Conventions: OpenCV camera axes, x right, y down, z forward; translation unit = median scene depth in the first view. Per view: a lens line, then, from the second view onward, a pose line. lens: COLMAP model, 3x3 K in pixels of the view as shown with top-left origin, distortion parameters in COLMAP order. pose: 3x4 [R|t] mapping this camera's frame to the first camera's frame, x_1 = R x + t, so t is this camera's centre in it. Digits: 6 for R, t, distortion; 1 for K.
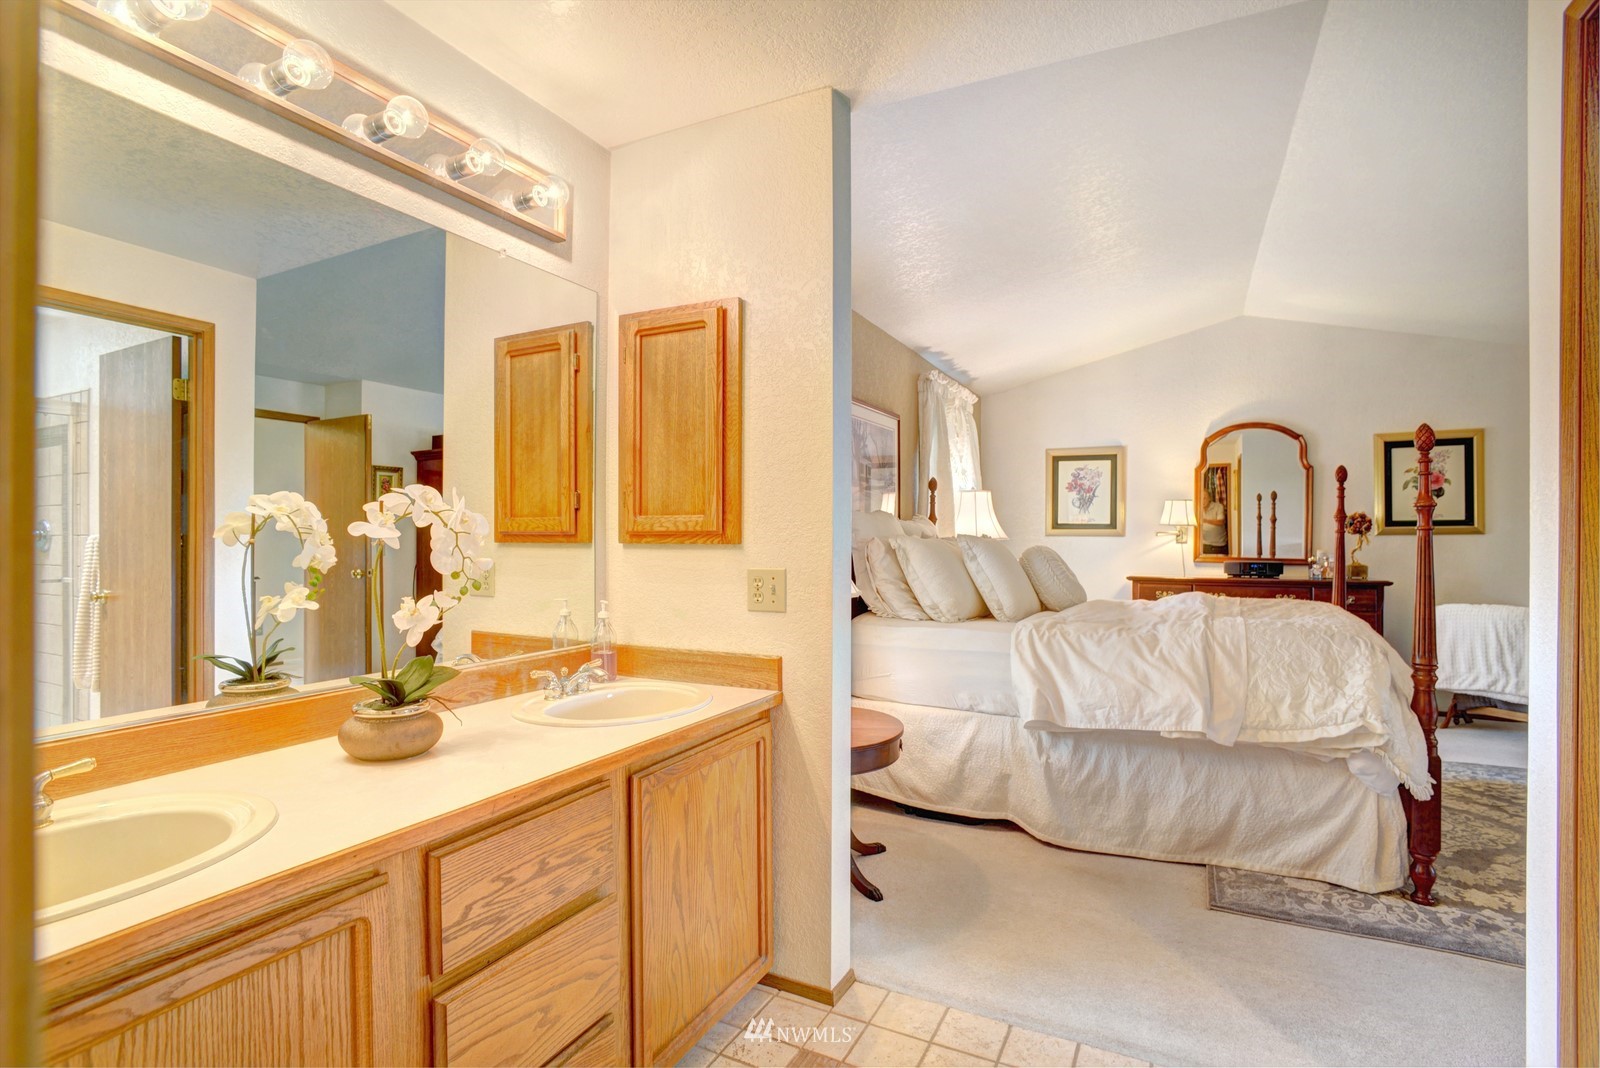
lens RADIAL K [[774.5, 0, 808.5], [0, 774.5, 534.2], [0, 0, 1]] dist [-0.057245, 0.028009]
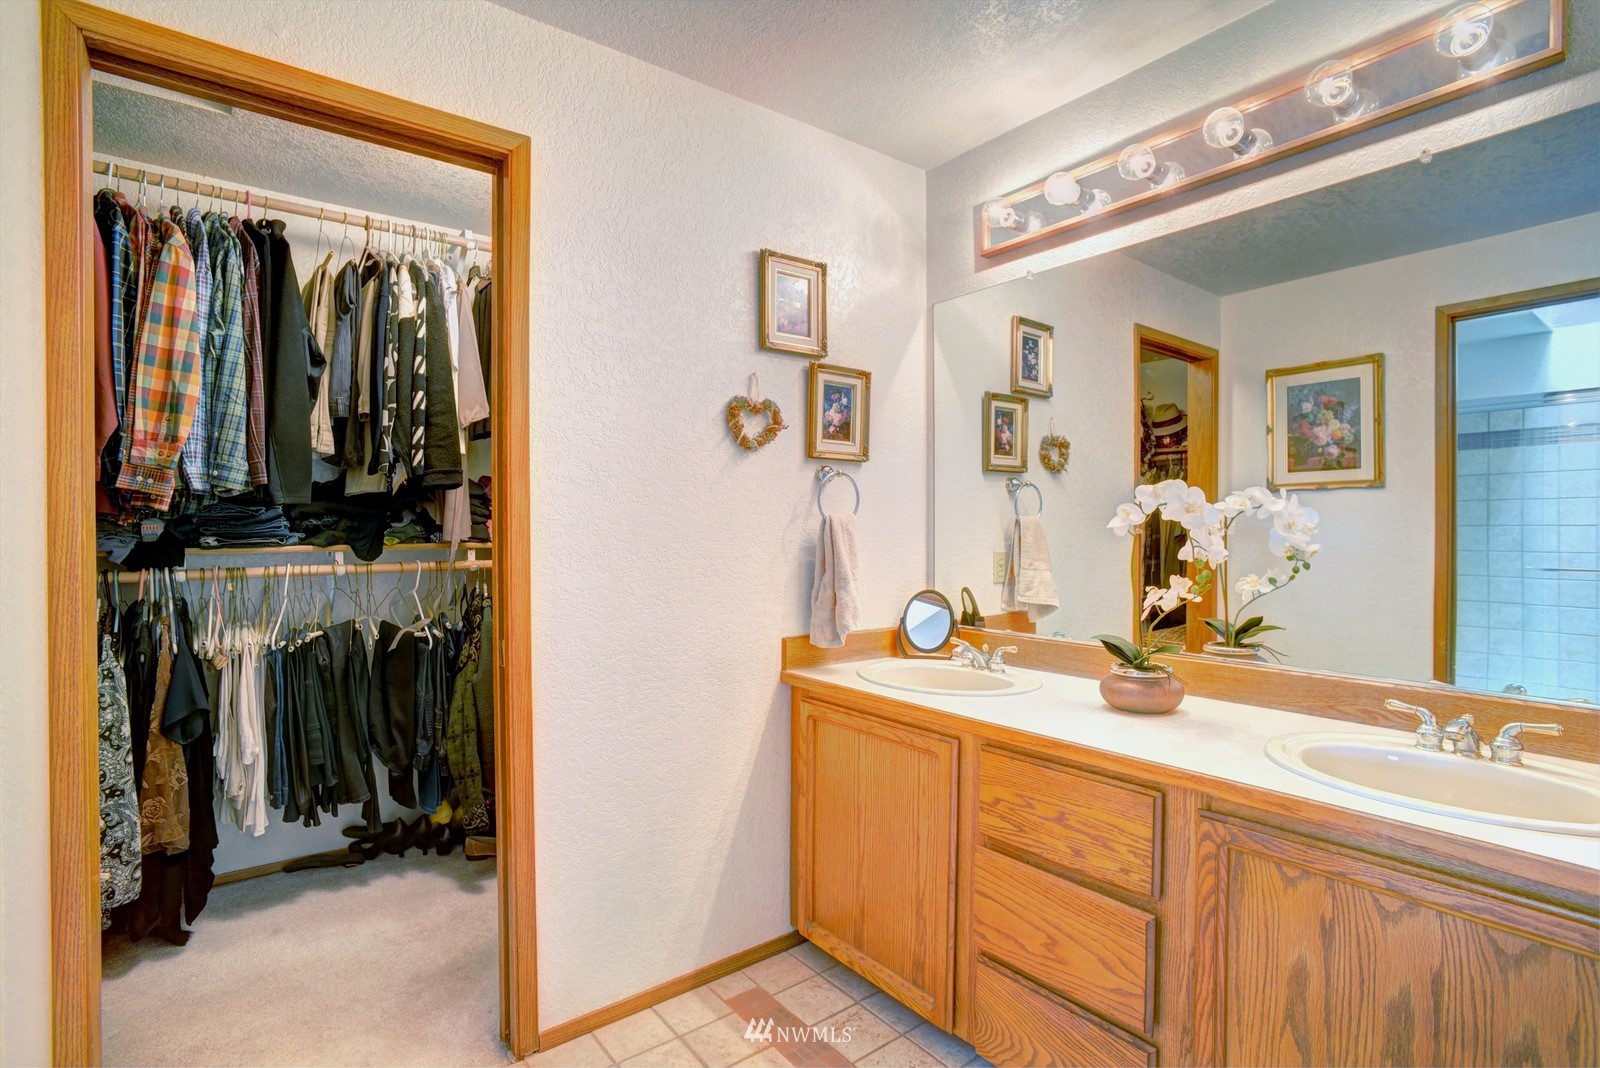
lens RADIAL K [[774.5, 0, 808.5], [0, 774.5, 534.2], [0, 0, 1]] dist [-0.057245, 0.028009]
pose [[-0.437263, 0.007781, -0.899300, 0.806968], [0.007342, 0.999960, 0.005082, 0.006512], [0.899304, -0.004380, -0.437302, 1.127107]]
